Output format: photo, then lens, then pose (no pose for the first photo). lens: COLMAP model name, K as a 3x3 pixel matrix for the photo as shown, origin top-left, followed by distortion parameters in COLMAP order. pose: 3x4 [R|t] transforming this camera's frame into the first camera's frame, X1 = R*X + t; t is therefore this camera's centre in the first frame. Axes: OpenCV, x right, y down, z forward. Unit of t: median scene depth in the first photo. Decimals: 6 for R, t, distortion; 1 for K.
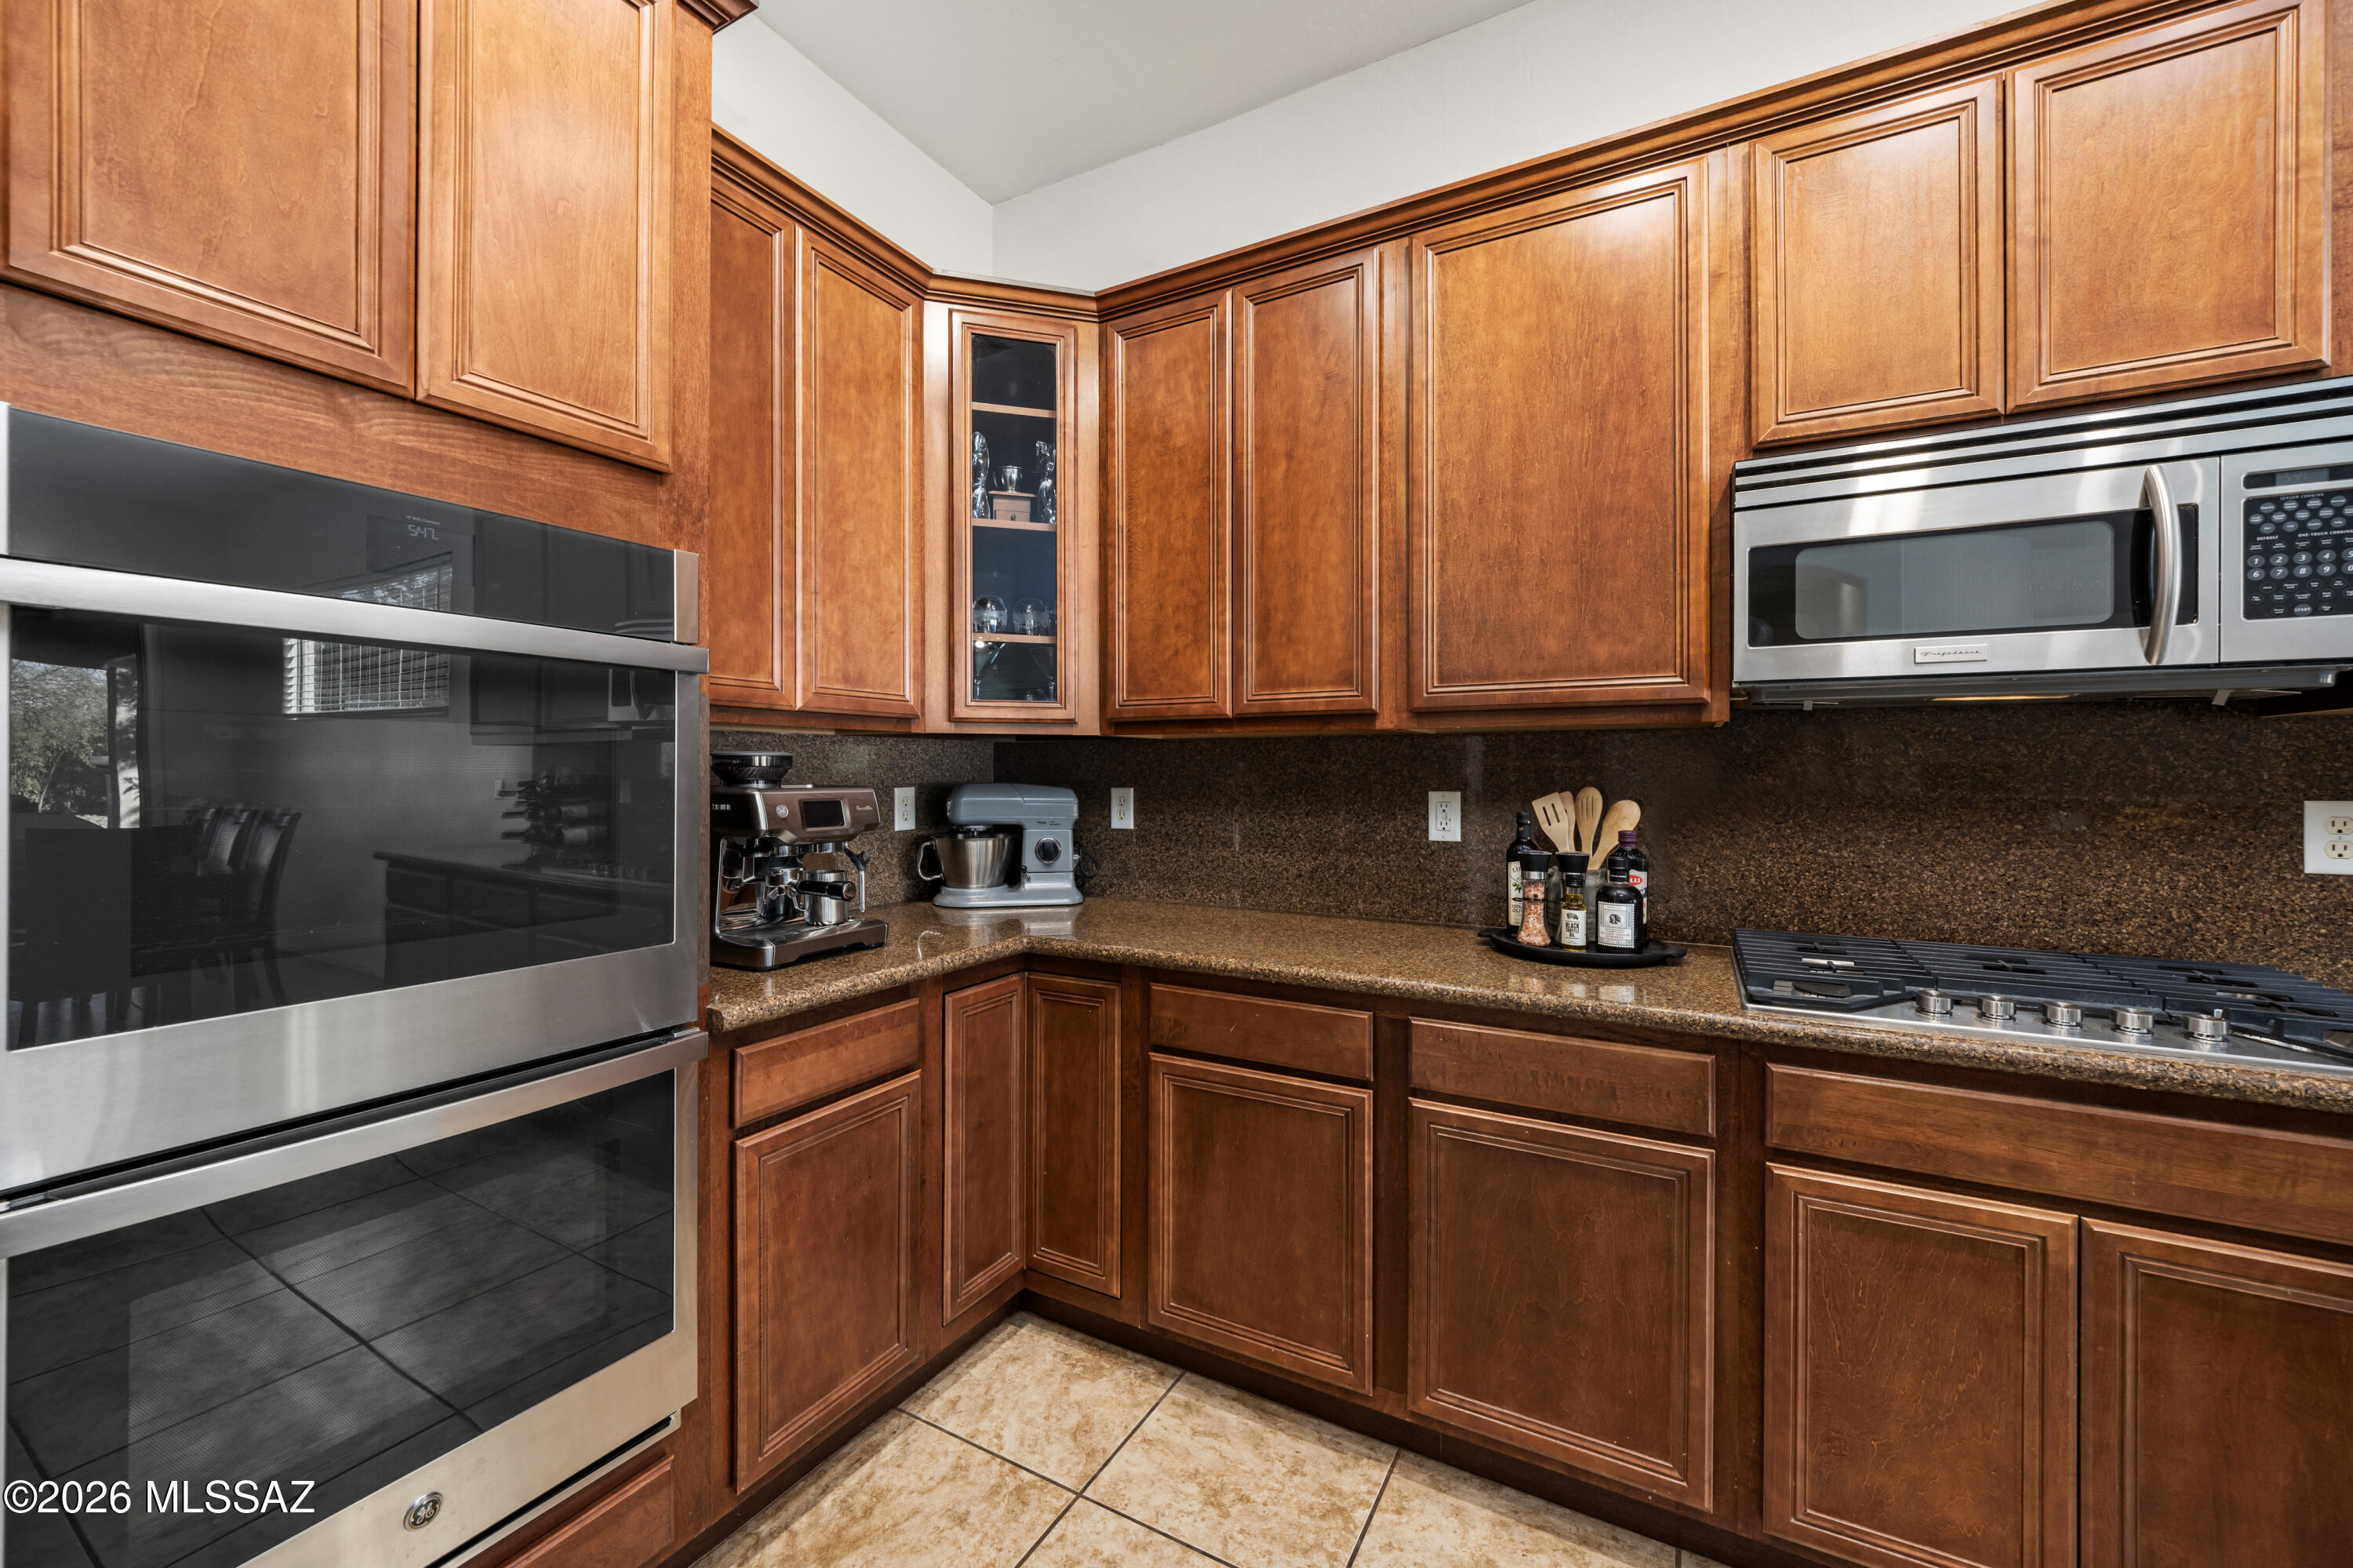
lens RADIAL K [[913.2, 0, 1166.7], [0, 913.2, 772.6], [0, 0, 1]] dist [-0.000178, -0.002467]
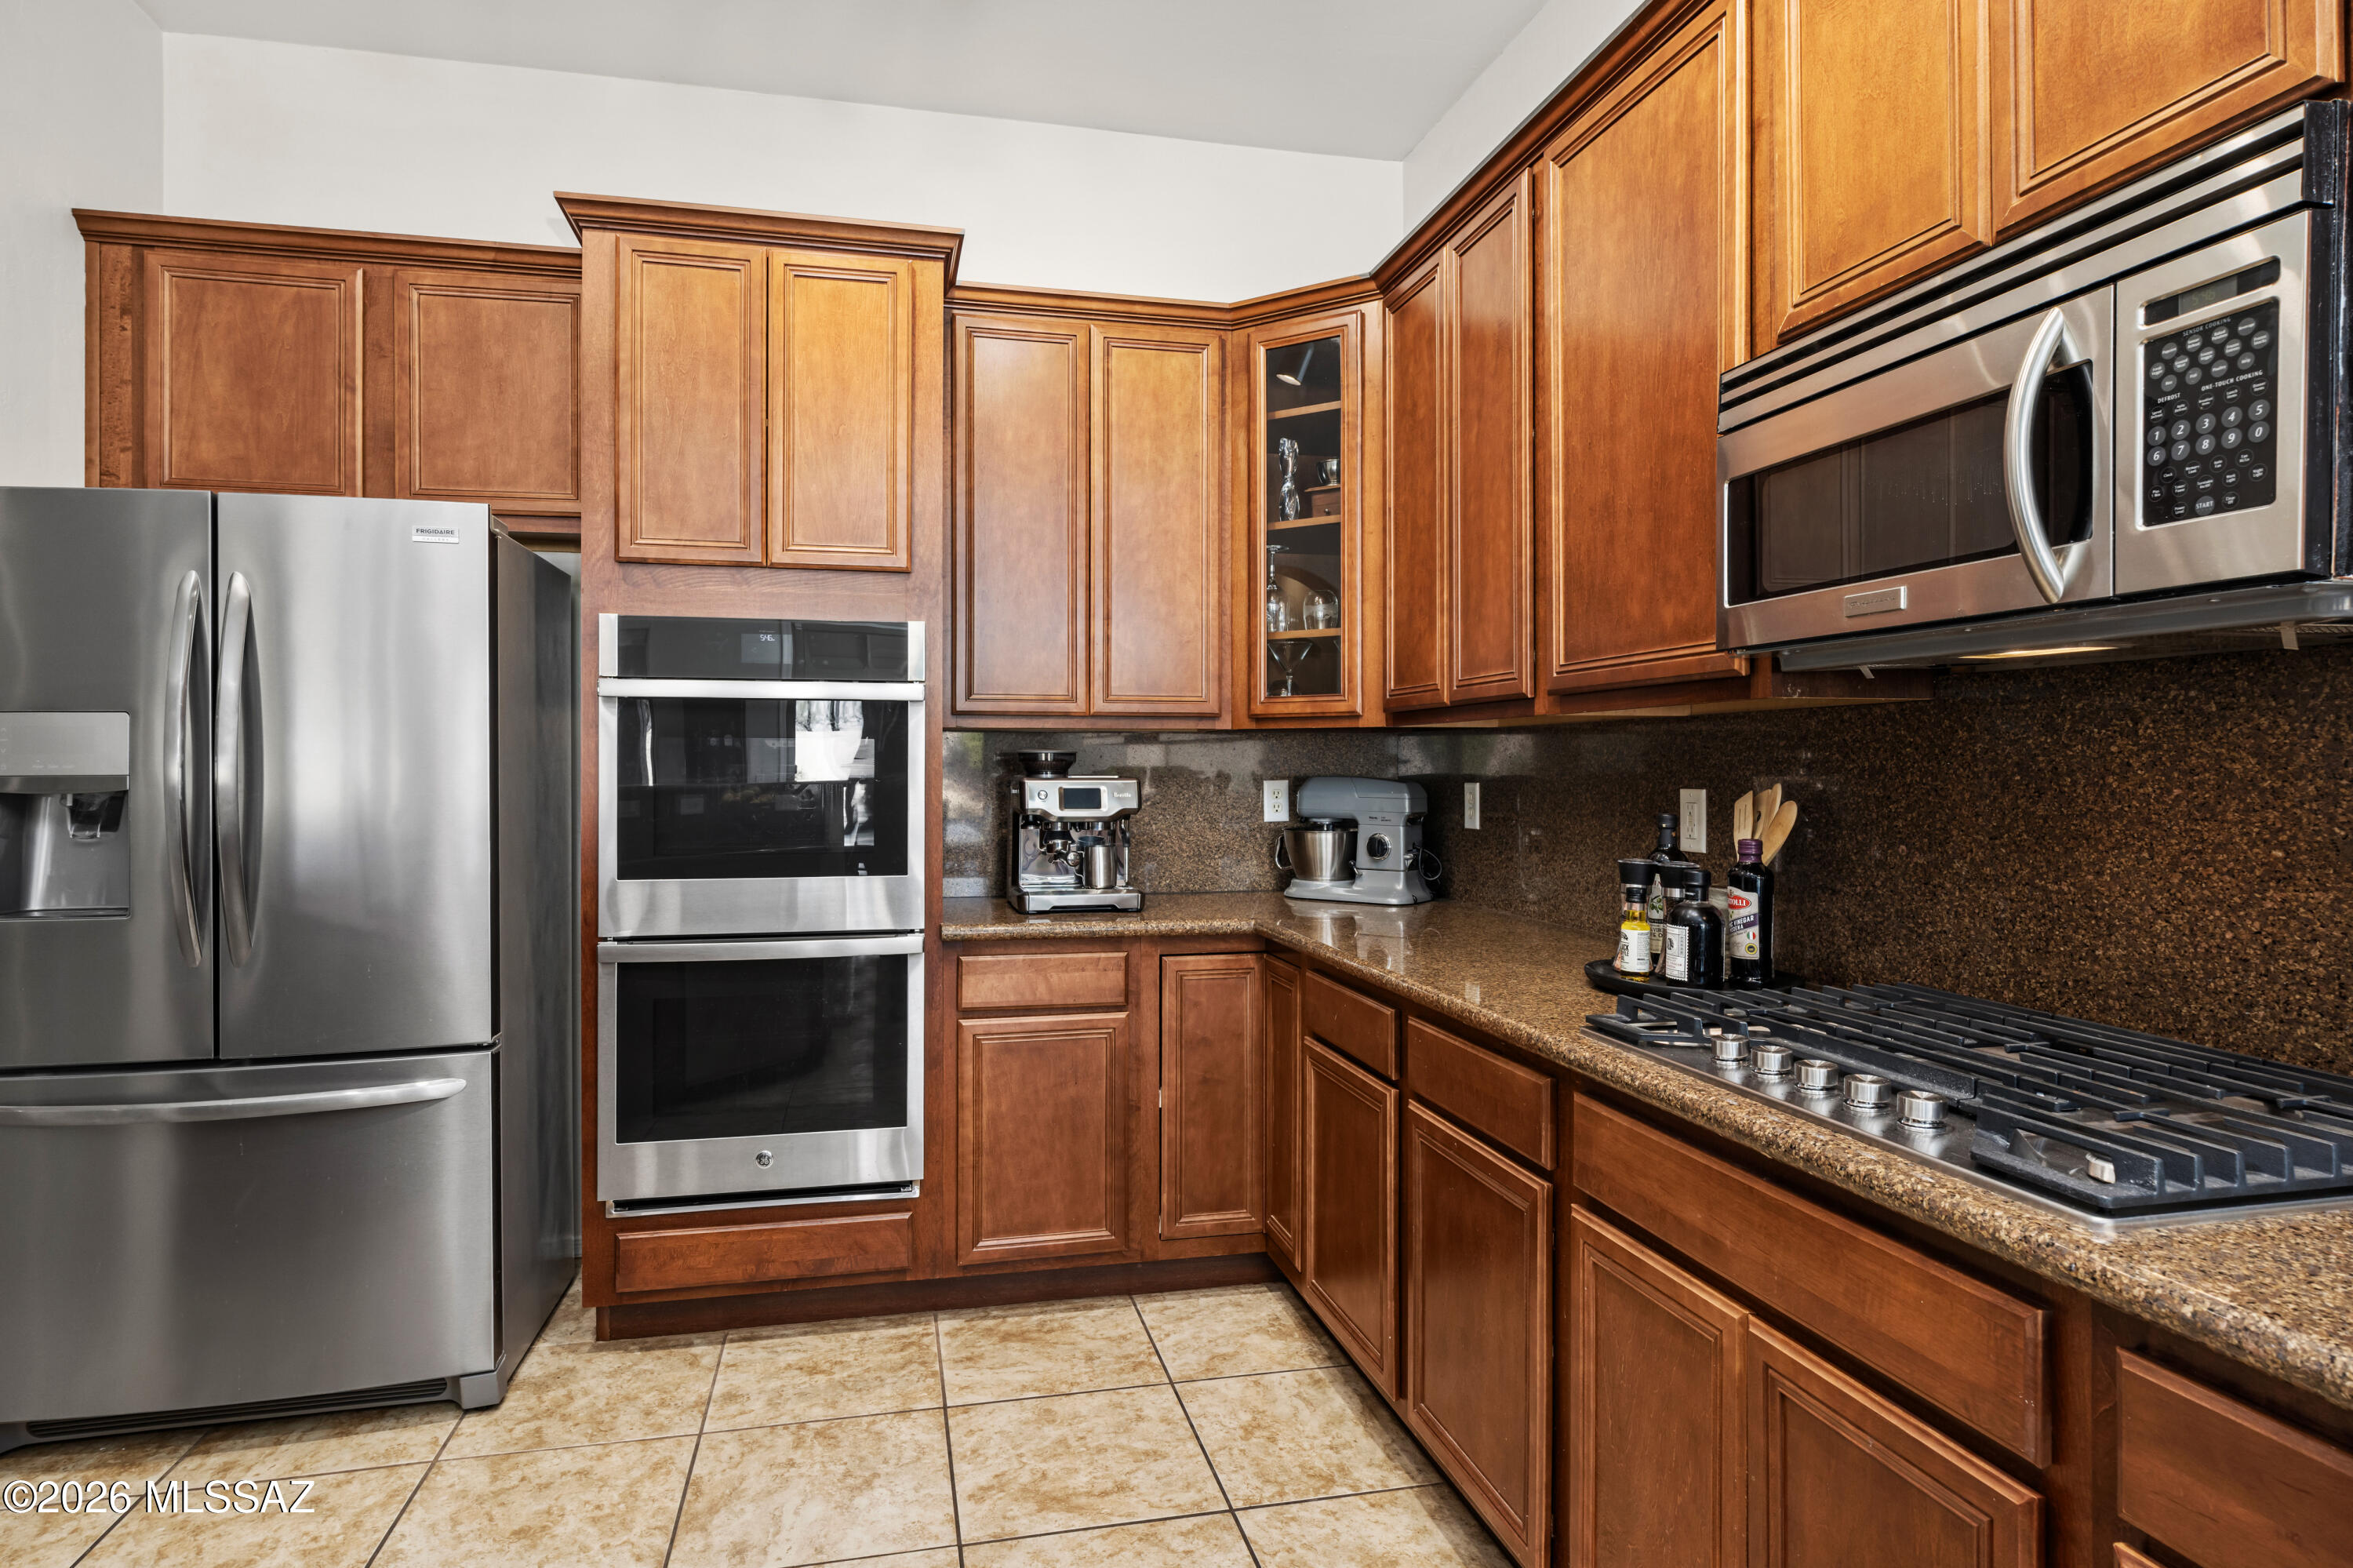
lens RADIAL K [[1278.4, 0, 1169.5], [0, 1278.4, 761.1], [0, 0, 1]] dist [0.002824, -0.001663]
pose [[0.673803, -0.003881, -0.738901, 0.984354], [0.000361, 0.999988, -0.004924, 0.002507], [0.738911, 0.003051, 0.673796, -0.095731]]
